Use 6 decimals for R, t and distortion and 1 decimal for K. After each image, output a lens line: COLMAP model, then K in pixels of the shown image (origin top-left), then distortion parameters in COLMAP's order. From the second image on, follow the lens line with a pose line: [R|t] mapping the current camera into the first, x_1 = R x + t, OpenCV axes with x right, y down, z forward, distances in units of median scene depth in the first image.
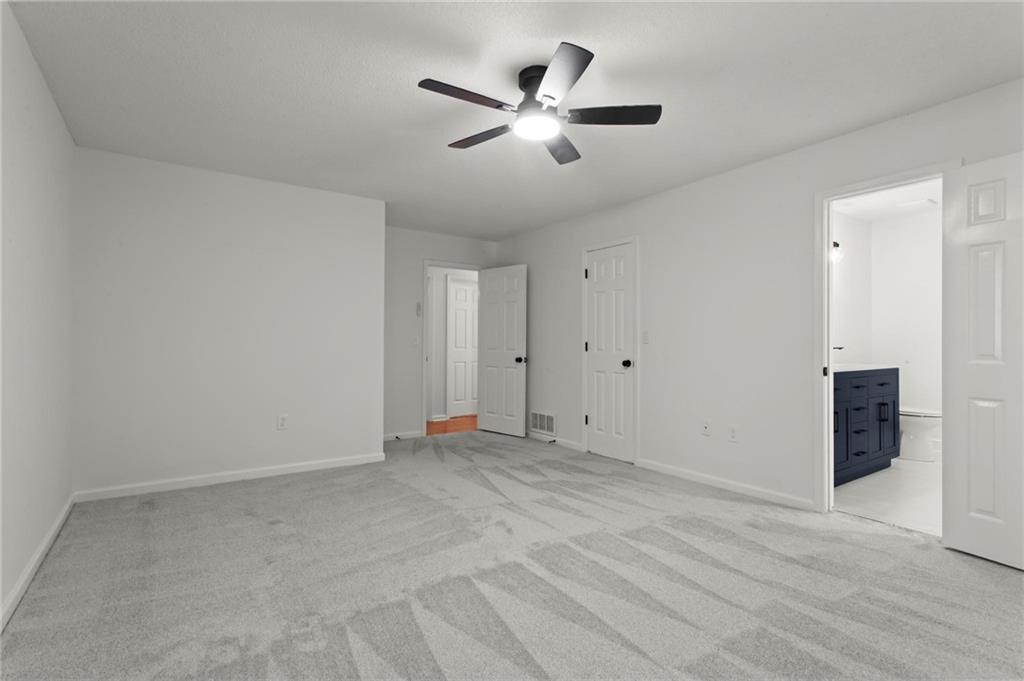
lens RADIAL K [[490.2, 0, 513.6], [0, 490.2, 340.9], [0, 0, 1]] dist [-0.003039, 0.003274]
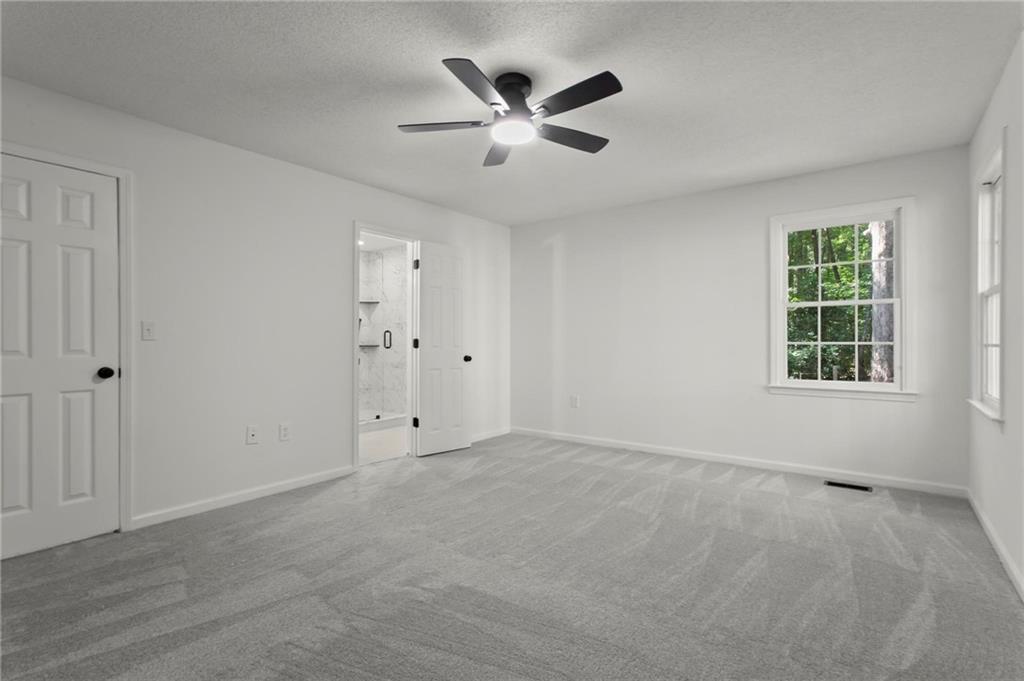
lens RADIAL K [[490.2, 0, 511.9], [0, 490.2, 346.0], [0, 0, 1]] dist [-0.003039, 0.003274]
pose [[-0.306775, -0.007963, 0.951749, -0.587880], [-0.000265, 0.999966, 0.008281, 0.008836], [-0.951782, 0.002289, -0.306767, 0.826774]]
